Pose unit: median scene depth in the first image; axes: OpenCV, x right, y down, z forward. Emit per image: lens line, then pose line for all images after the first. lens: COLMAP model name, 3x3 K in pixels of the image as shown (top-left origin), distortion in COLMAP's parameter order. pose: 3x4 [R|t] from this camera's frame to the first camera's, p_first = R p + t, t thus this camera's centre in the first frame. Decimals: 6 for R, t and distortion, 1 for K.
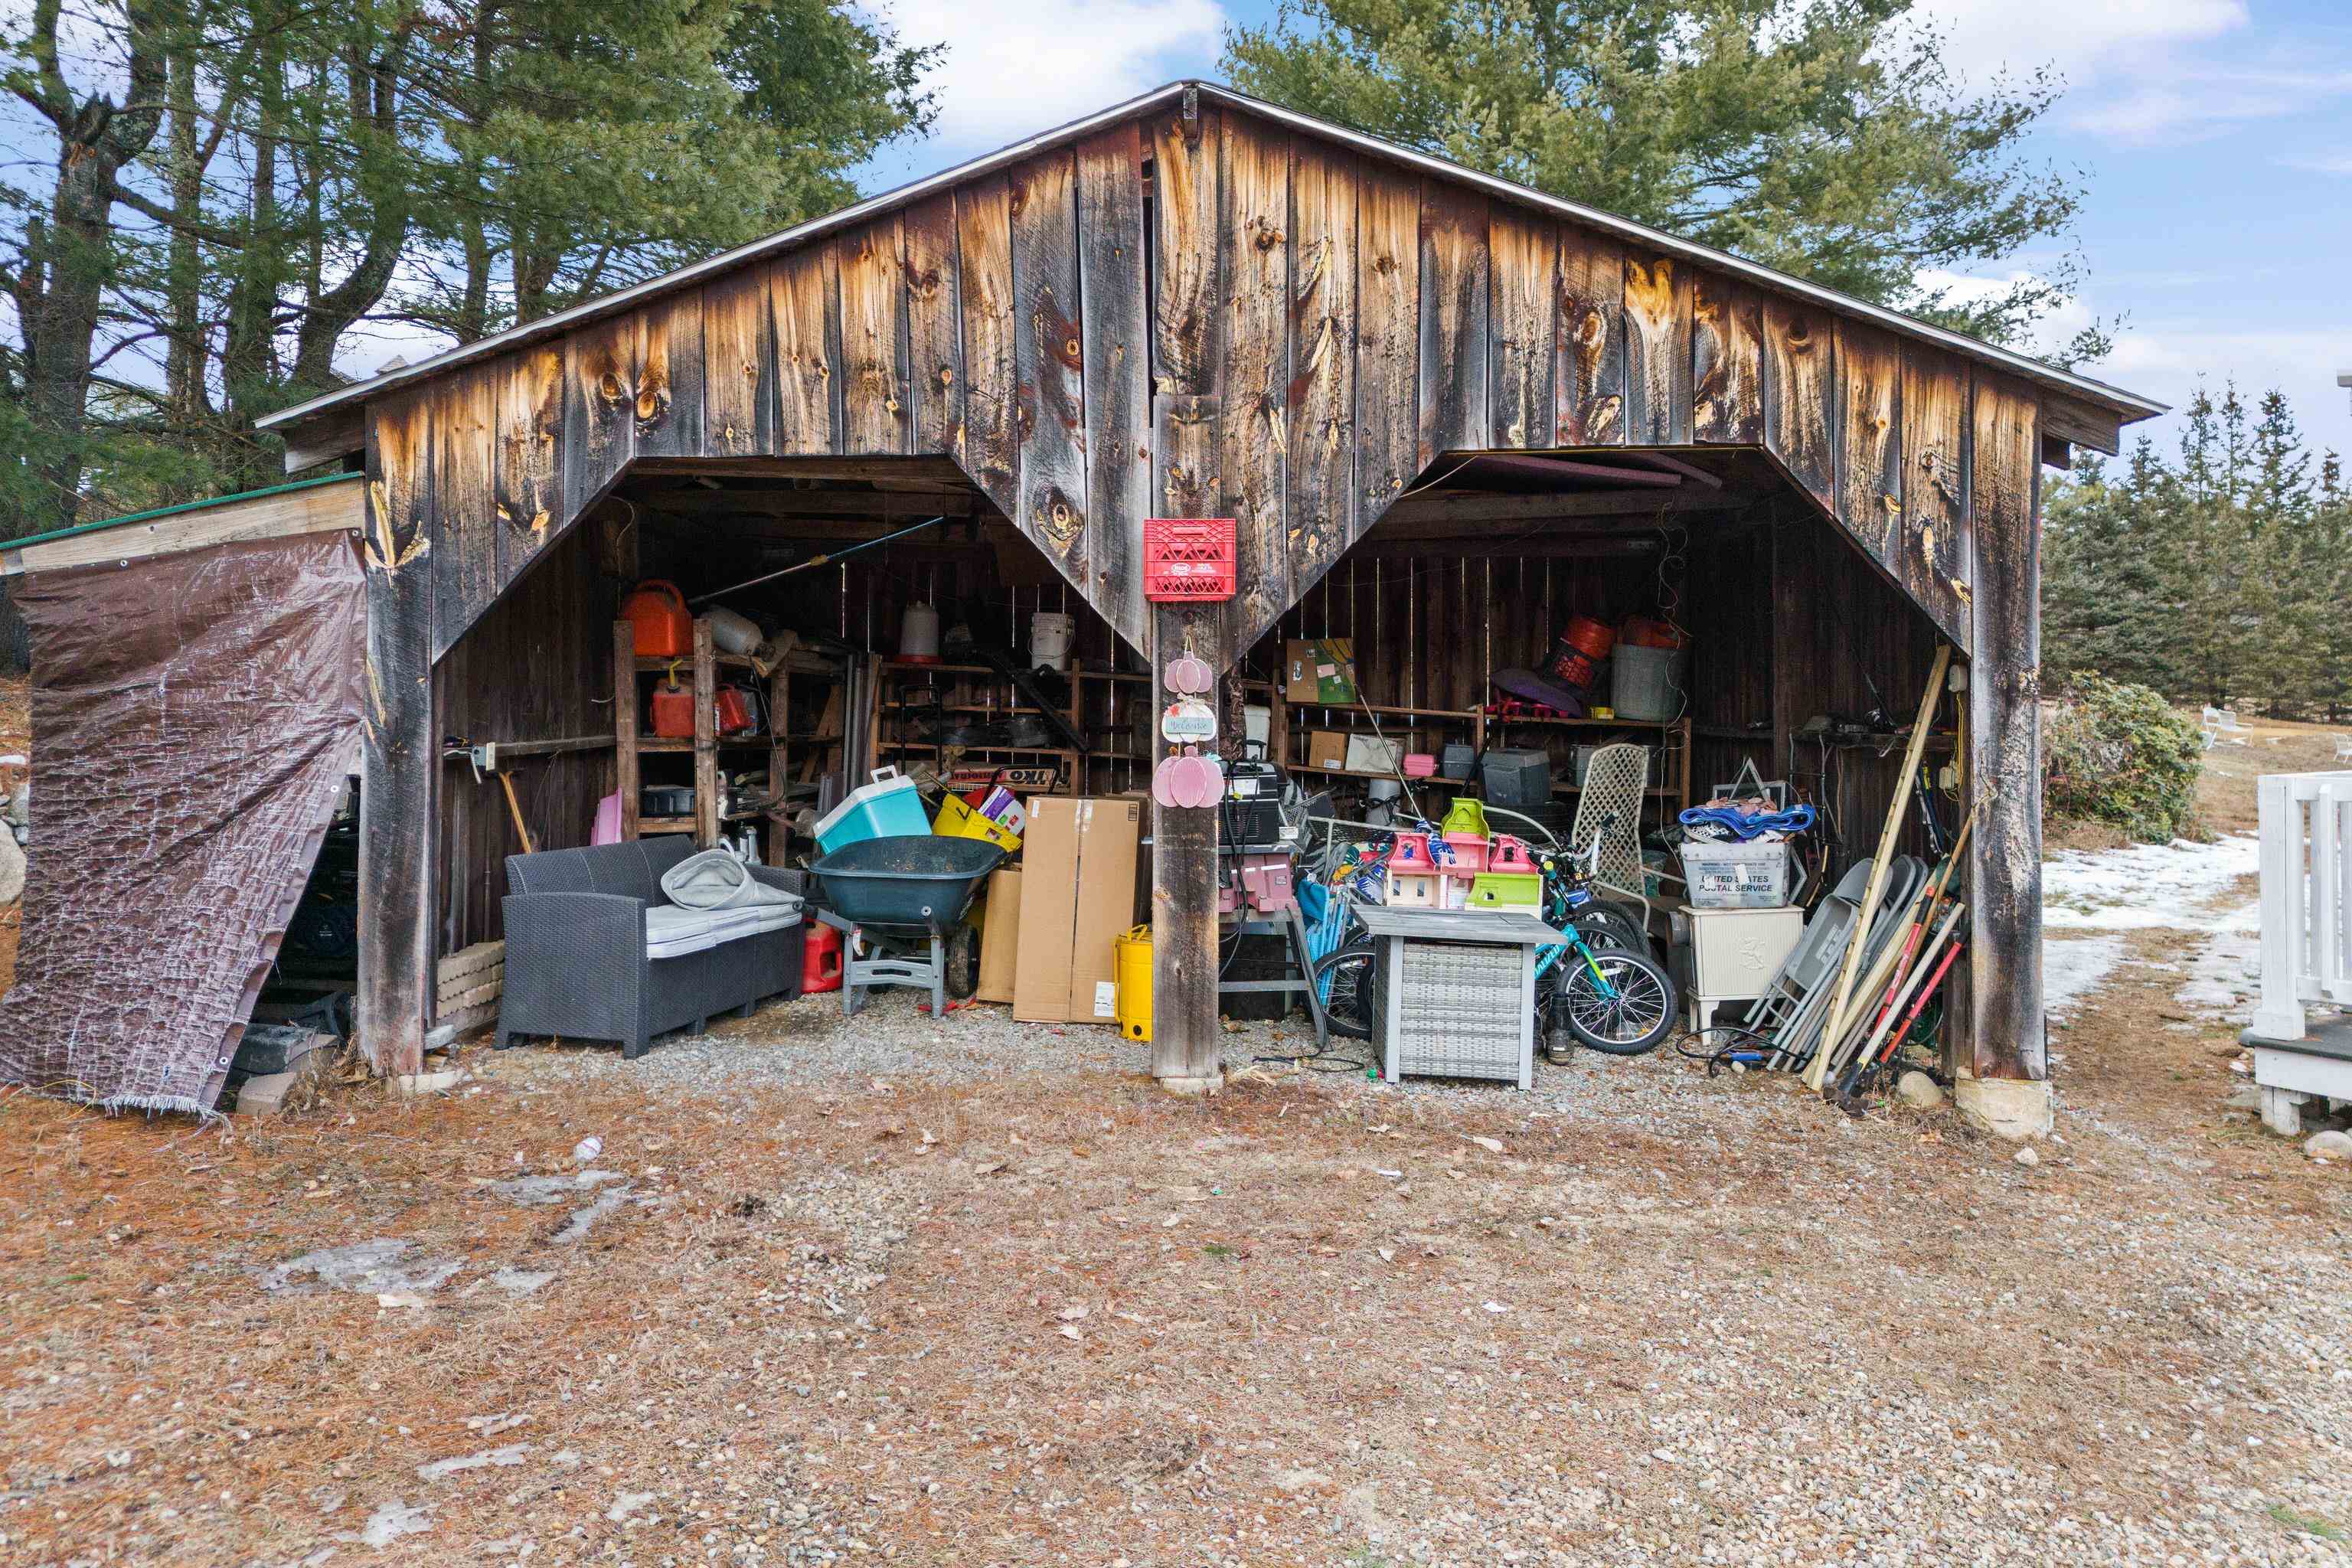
lens RADIAL K [[1772.3, 0, 1173.9], [0, 1772.3, 673.9], [0, 0, 1]] dist [0.069902, -0.063181]
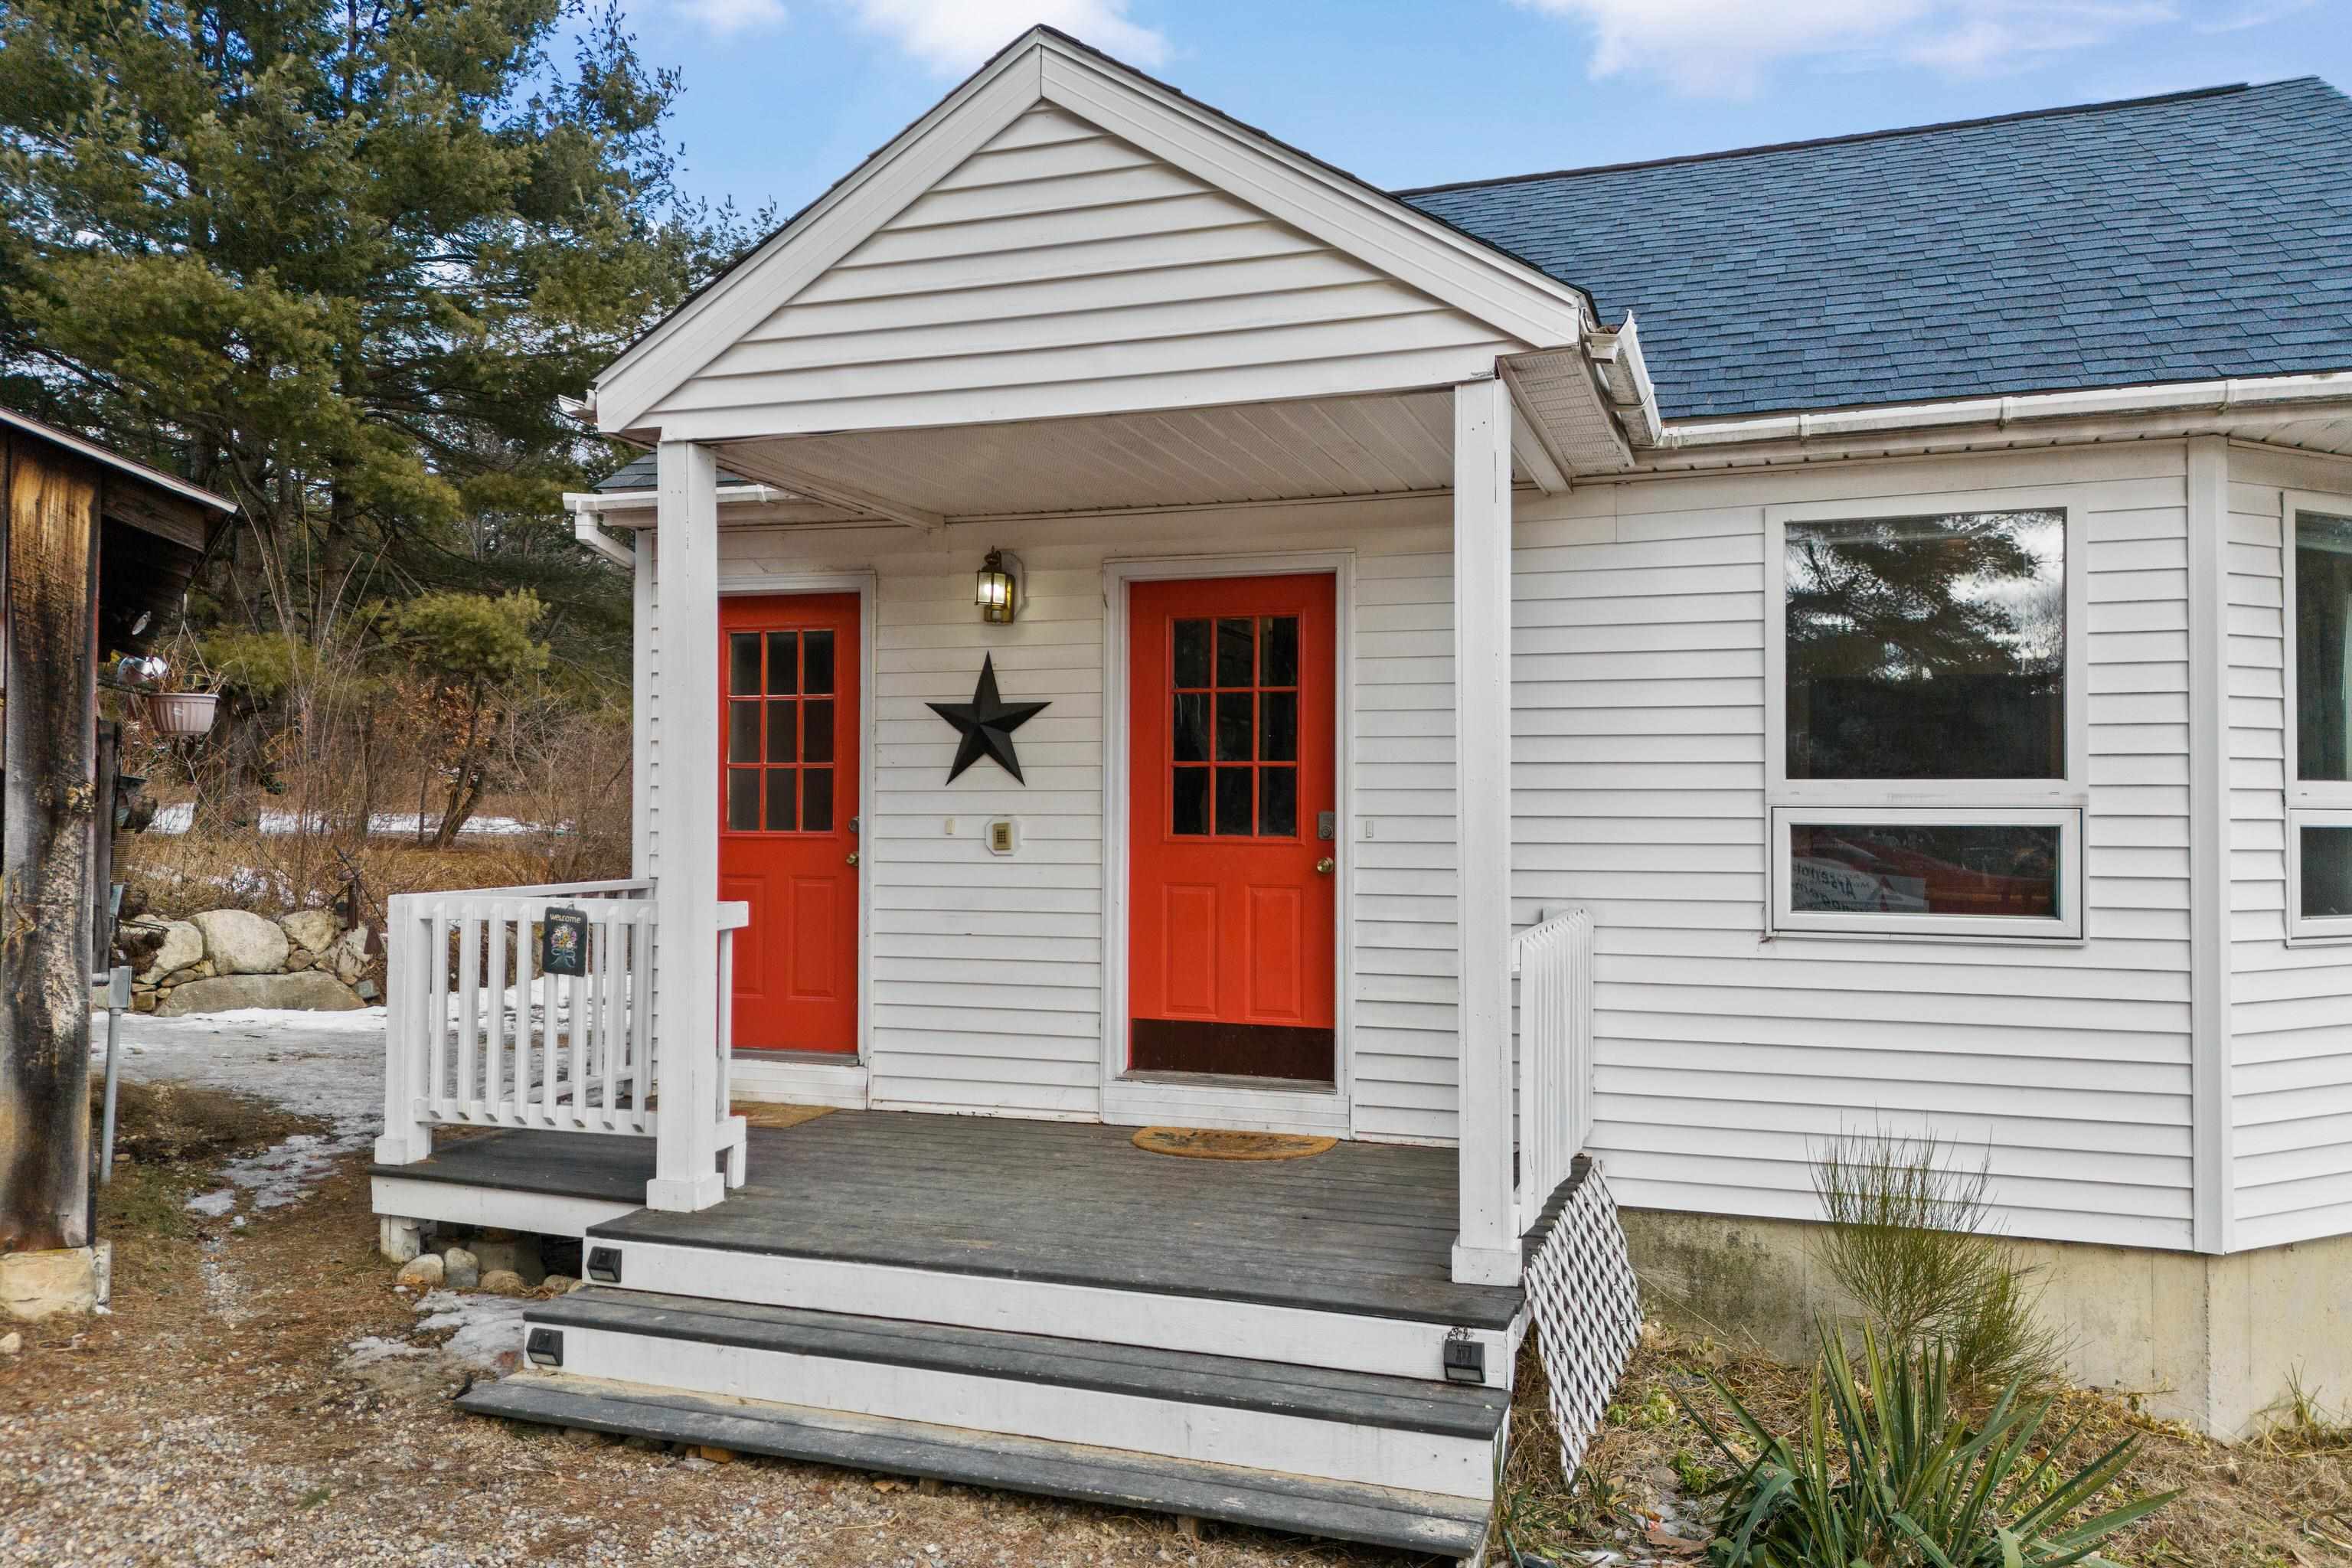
lens RADIAL K [[1761.8, 0, 1176.0], [0, 1761.8, 784.0], [0, 0, 1]] dist [0.074399, -0.069785]
pose [[0.819507, 0.010559, 0.572972, 0.411885], [-0.014574, 0.999891, 0.002417, -0.012654], [-0.572884, -0.010331, 0.819571, -0.034287]]
